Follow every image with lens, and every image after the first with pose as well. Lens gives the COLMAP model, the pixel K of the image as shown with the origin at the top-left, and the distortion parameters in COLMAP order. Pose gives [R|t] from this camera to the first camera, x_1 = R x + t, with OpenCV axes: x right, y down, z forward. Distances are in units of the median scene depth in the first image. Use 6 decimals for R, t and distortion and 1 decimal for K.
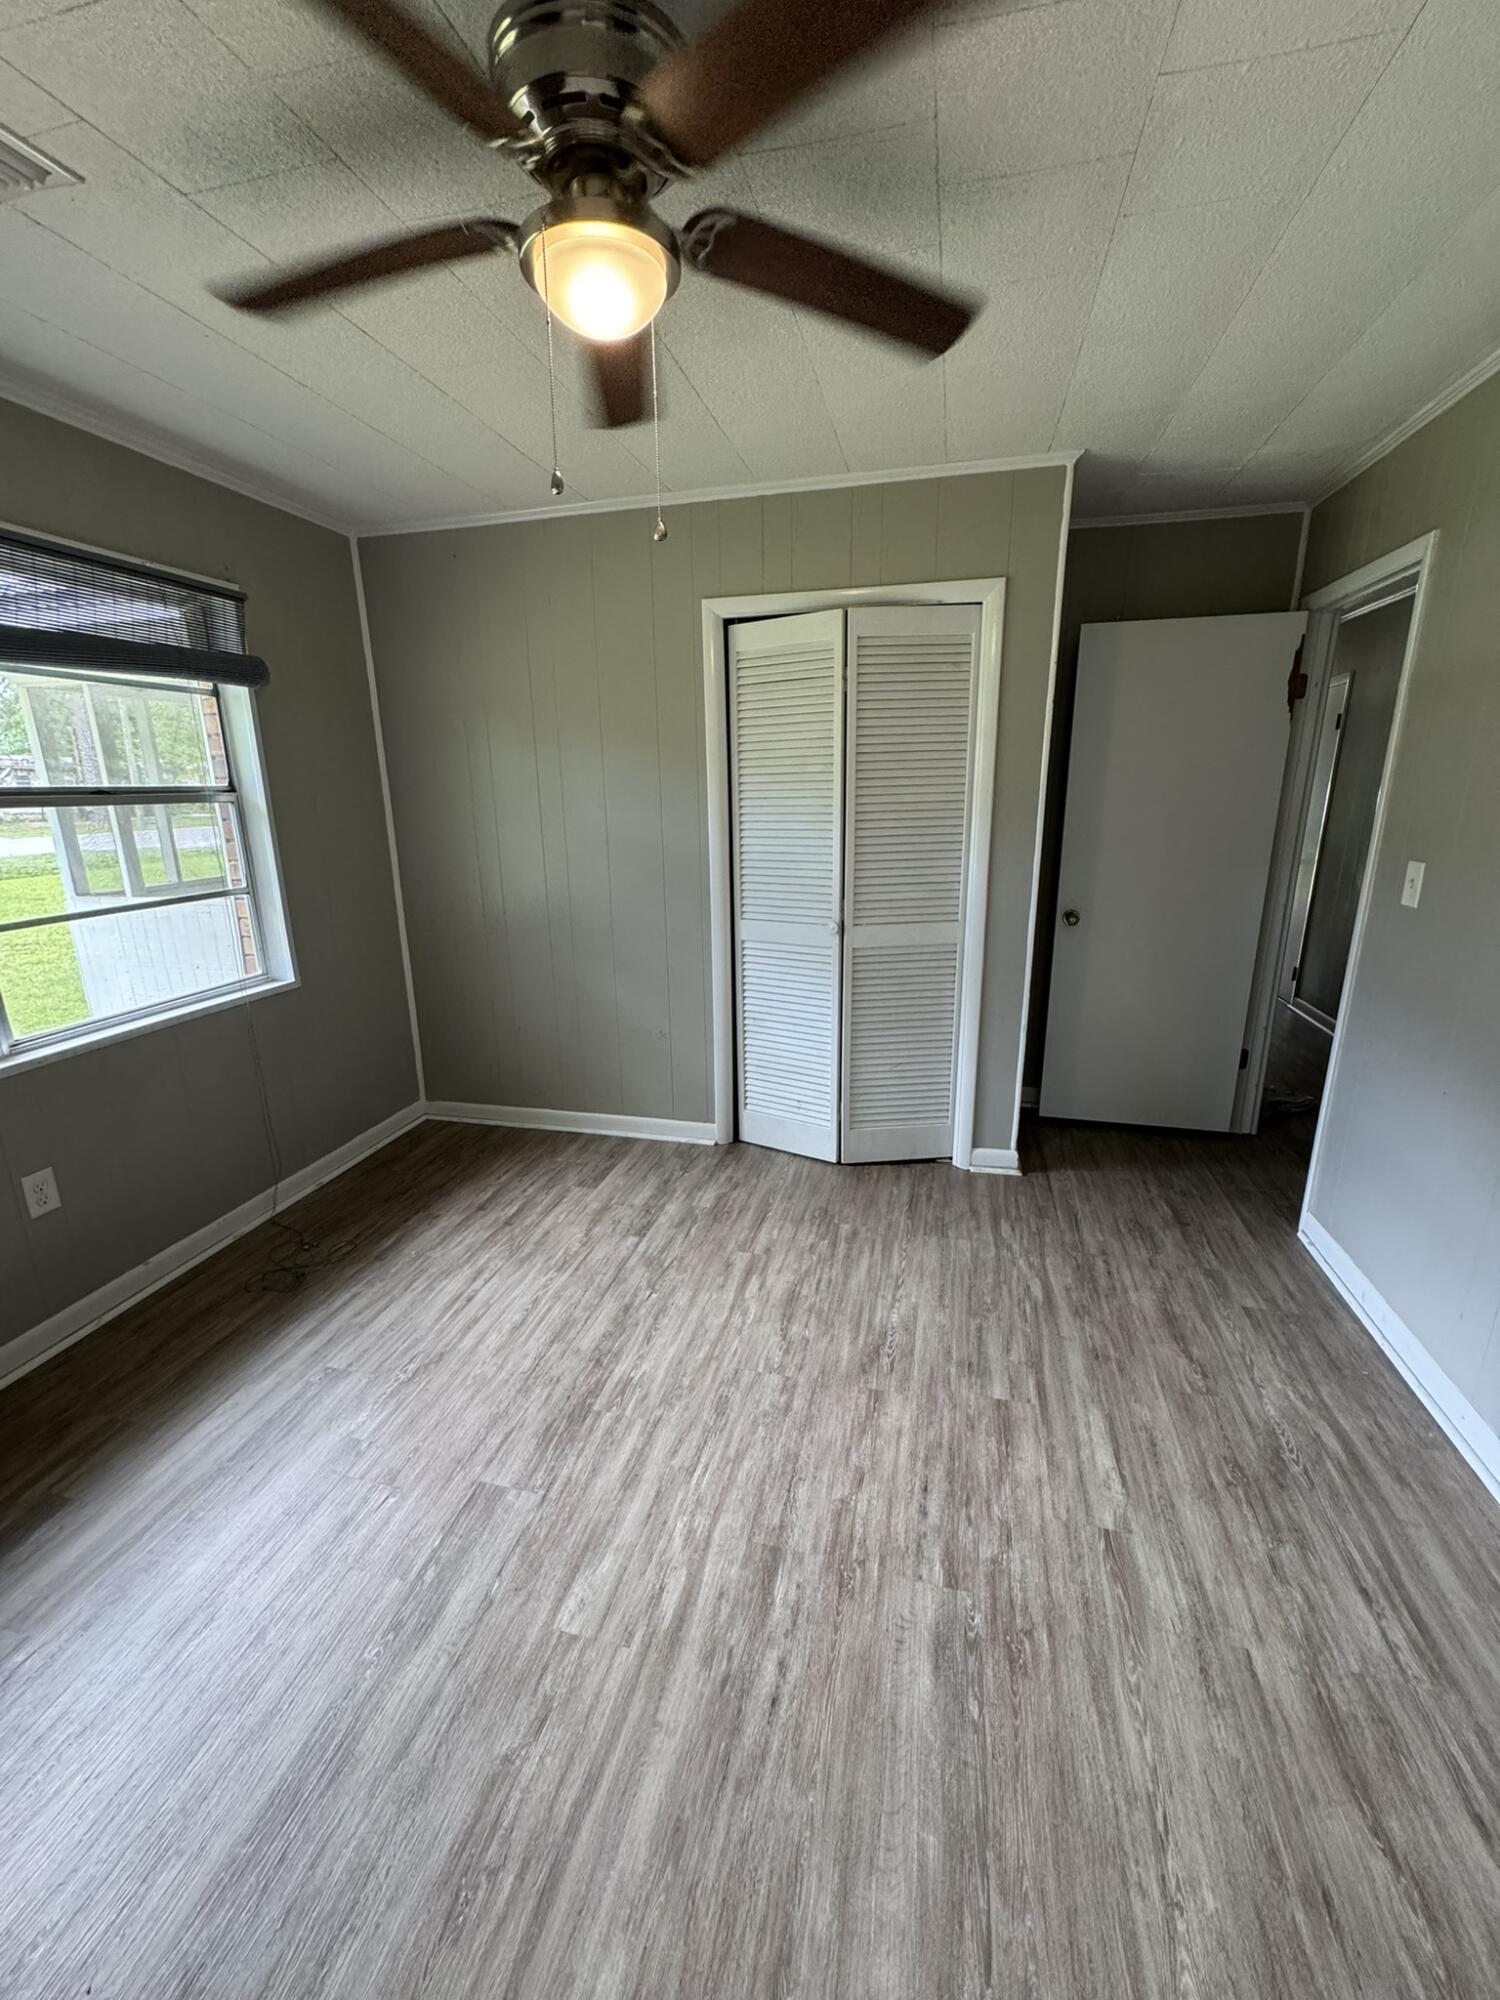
lens RADIAL K [[791.8, 0, 756.6], [0, 791.8, 985.1], [0, 0, 1]] dist [-0.004482, 0.001018]
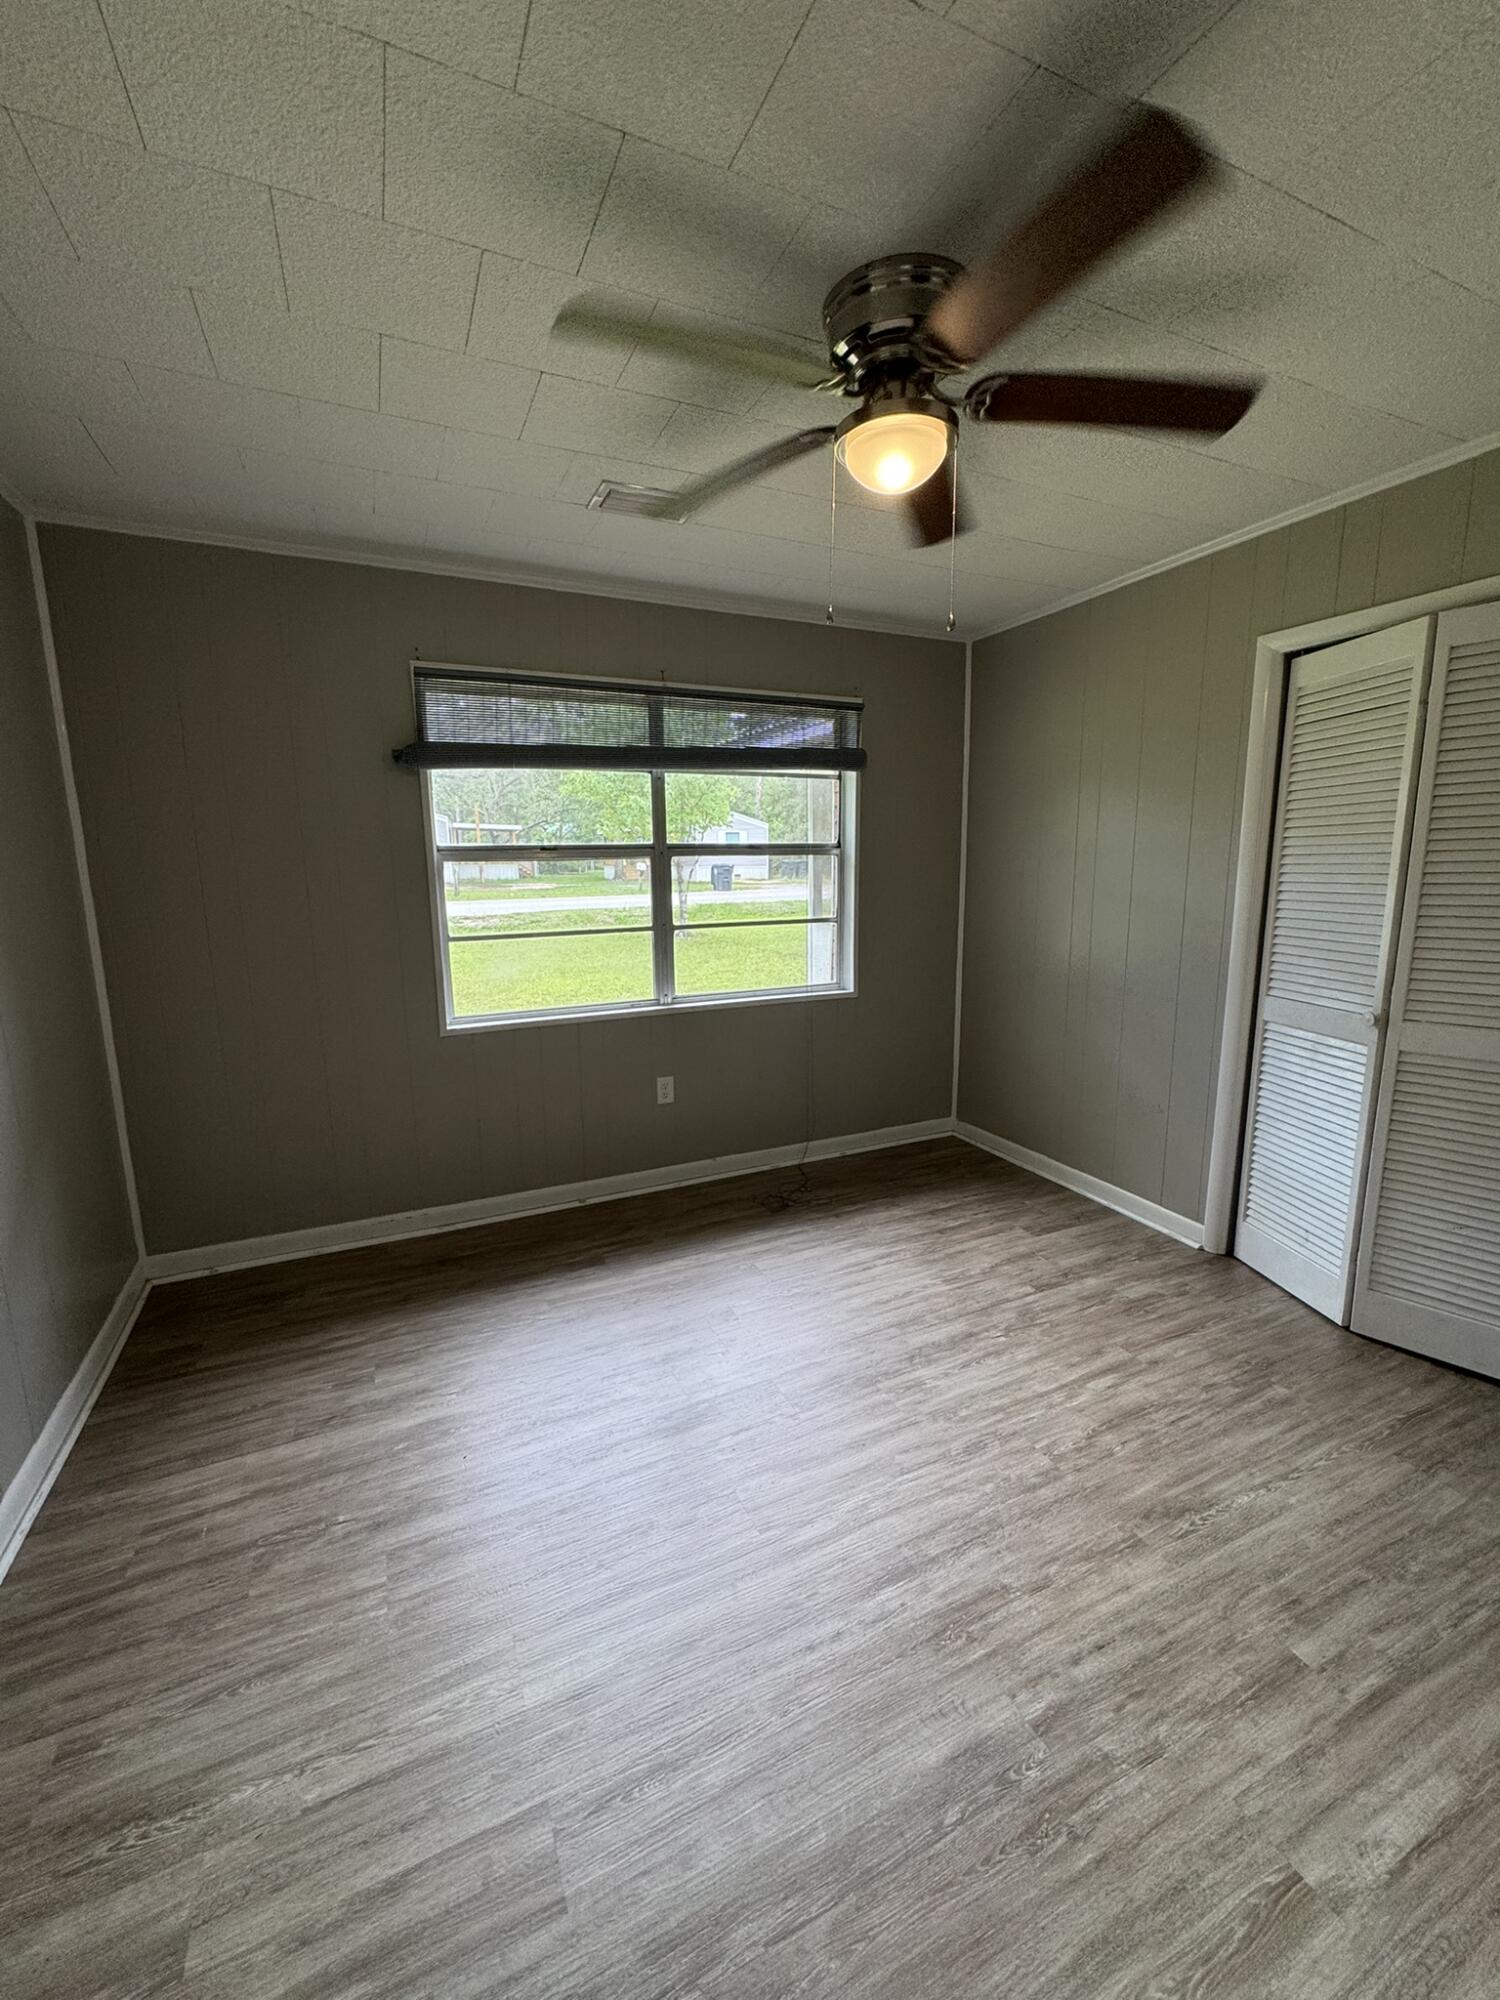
lens RADIAL K [[791.8, 0, 759.3], [0, 791.8, 984.6], [0, 0, 1]] dist [-0.004482, 0.001018]
pose [[0.635226, 0.128311, -0.761594, 0.358378], [-0.186686, 0.982371, 0.009797, -0.001743], [0.749424, 0.135956, 0.647981, 0.052193]]
